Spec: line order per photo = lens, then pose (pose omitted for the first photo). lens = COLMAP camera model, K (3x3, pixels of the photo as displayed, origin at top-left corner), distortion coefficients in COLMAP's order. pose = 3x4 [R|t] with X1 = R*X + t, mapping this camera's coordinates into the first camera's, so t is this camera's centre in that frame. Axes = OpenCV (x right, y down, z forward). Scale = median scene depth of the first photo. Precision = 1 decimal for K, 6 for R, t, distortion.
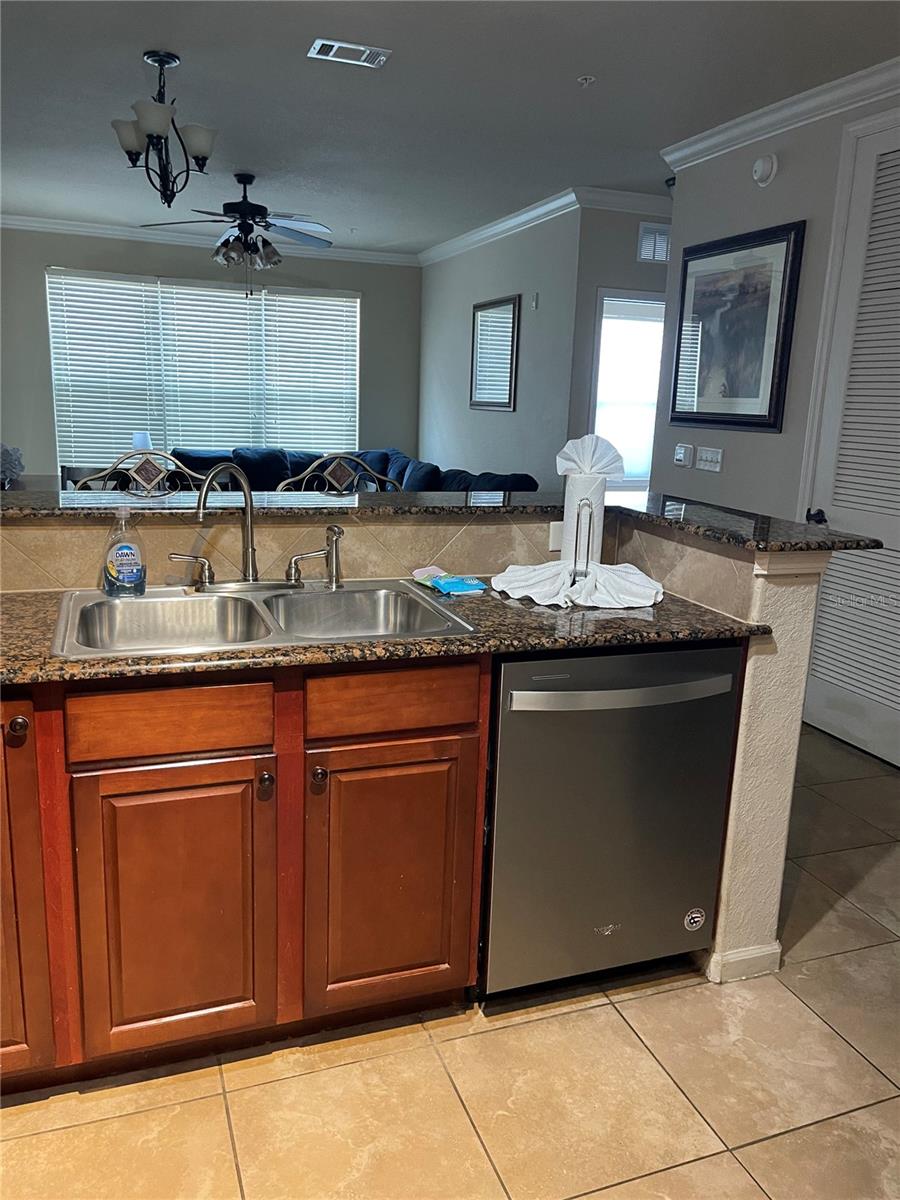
lens RADIAL K [[913.1, 0, 447.9], [0, 913.1, 605.3], [0, 0, 1]] dist [-0.001807, -0.002239]
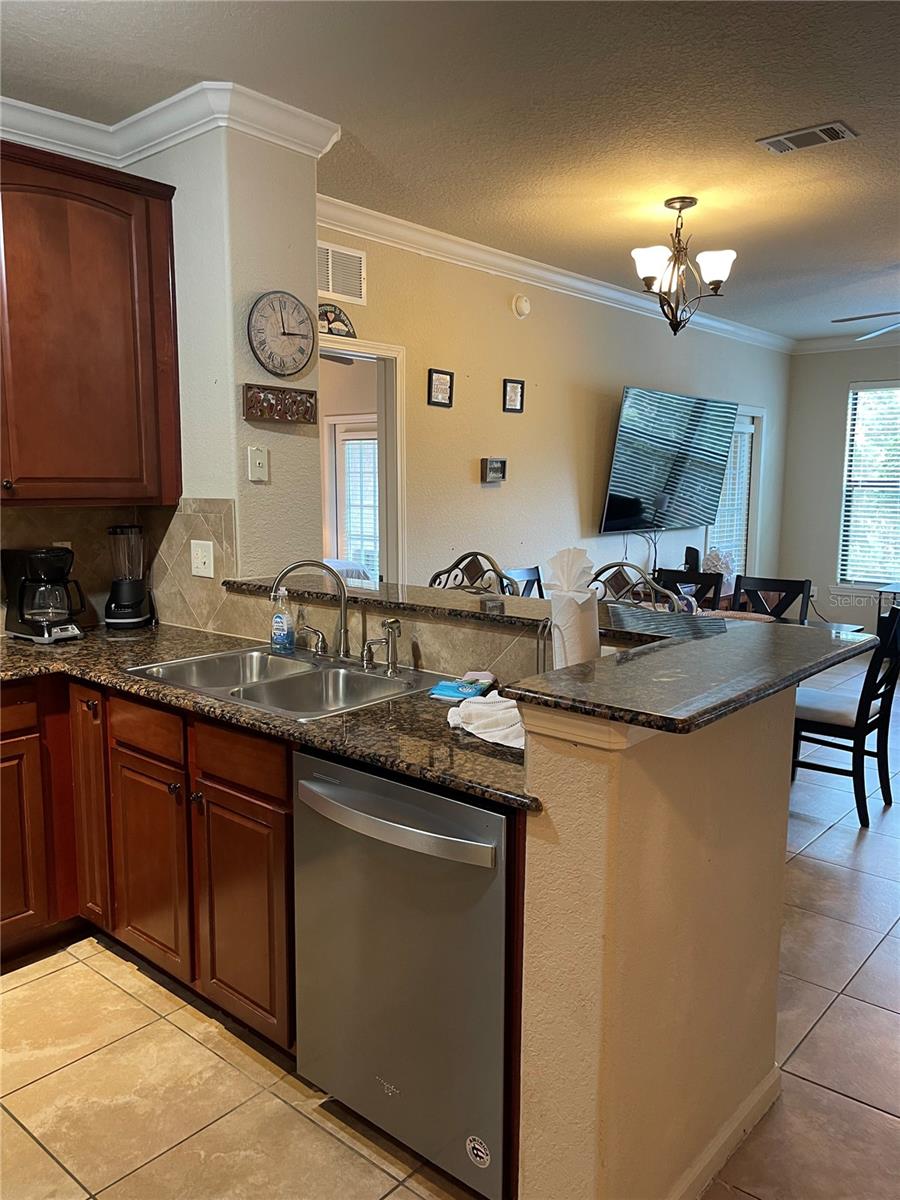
lens RADIAL K [[894.2, 0, 450.0], [0, 894.2, 600.0], [0, 0, 1]] dist [0.009249, -0.074563]
pose [[0.480297, 0.076268, -0.873784, 0.950505], [-0.183312, 0.982941, -0.014966, -0.115431], [0.857736, 0.167363, 0.486084, 0.561479]]
